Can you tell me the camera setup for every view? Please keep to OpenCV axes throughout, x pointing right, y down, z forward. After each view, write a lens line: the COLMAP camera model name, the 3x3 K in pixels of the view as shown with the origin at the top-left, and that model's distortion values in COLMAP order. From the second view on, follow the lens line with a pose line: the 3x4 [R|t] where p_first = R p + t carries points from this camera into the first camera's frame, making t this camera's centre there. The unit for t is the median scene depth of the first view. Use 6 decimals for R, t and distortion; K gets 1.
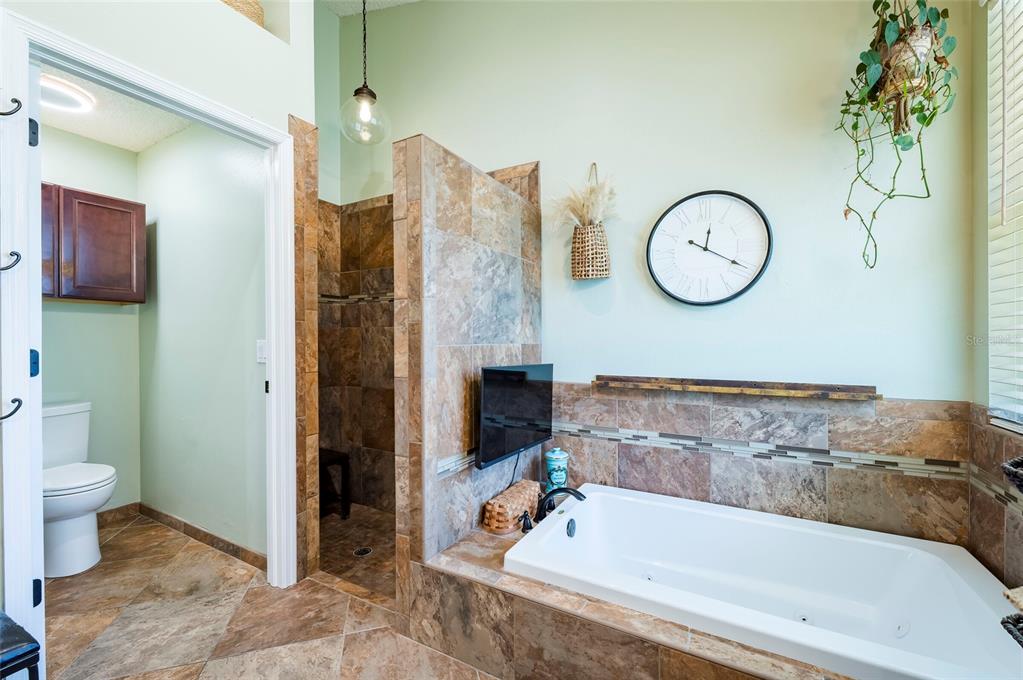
lens RADIAL K [[418.1, 0, 511.5], [0, 418.1, 340.0], [0, 0, 1]] dist [-0.000626, -0.001014]
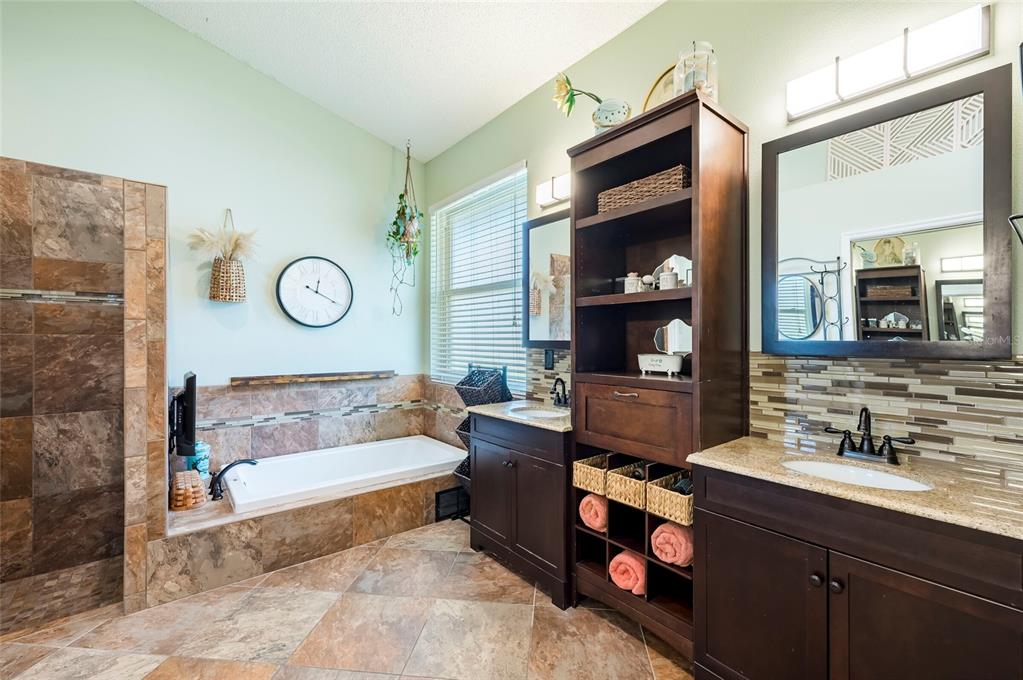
lens RADIAL K [[418.1, 0, 511.5], [0, 418.1, 340.0], [0, 0, 1]] dist [-0.000626, -0.001014]
pose [[0.388500, 0.003083, 0.921444, -0.776102], [-0.000768, 0.999995, -0.003022, -0.032236], [-0.921448, 0.000466, 0.388500, -0.334809]]
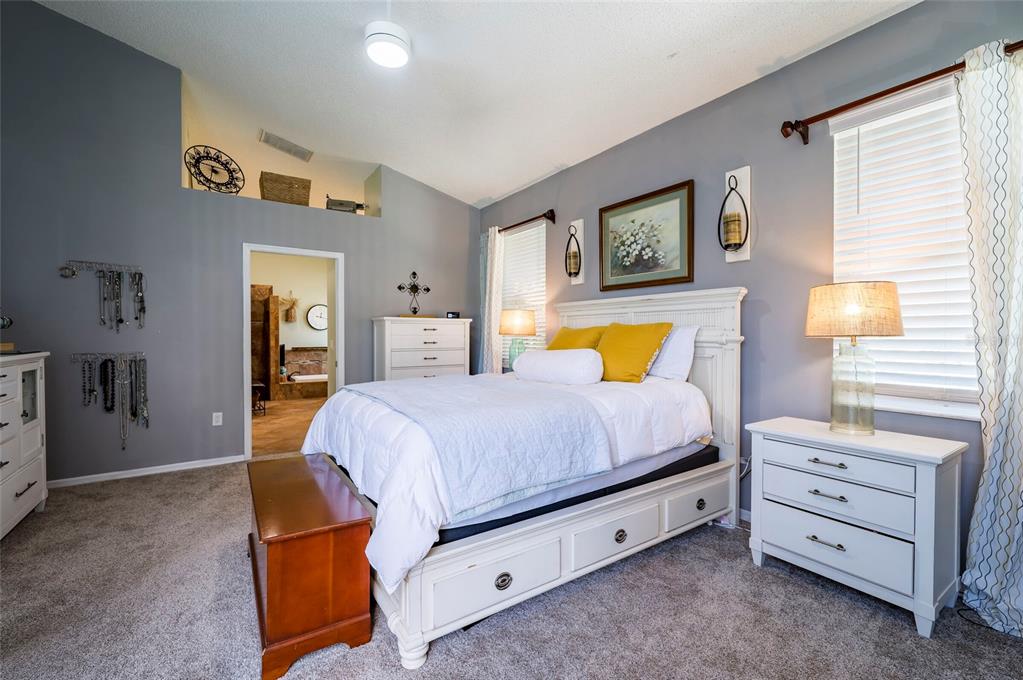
lens RADIAL K [[430.1, 0, 511.5], [0, 430.1, 340.0], [0, 0, 1]] dist [0.001653, 0.000036]
pose [[0.462460, -0.010052, 0.886583, -2.794461], [0.001842, 0.999944, 0.010377, -0.020990], [-0.886638, -0.003165, 0.462453, -3.053571]]
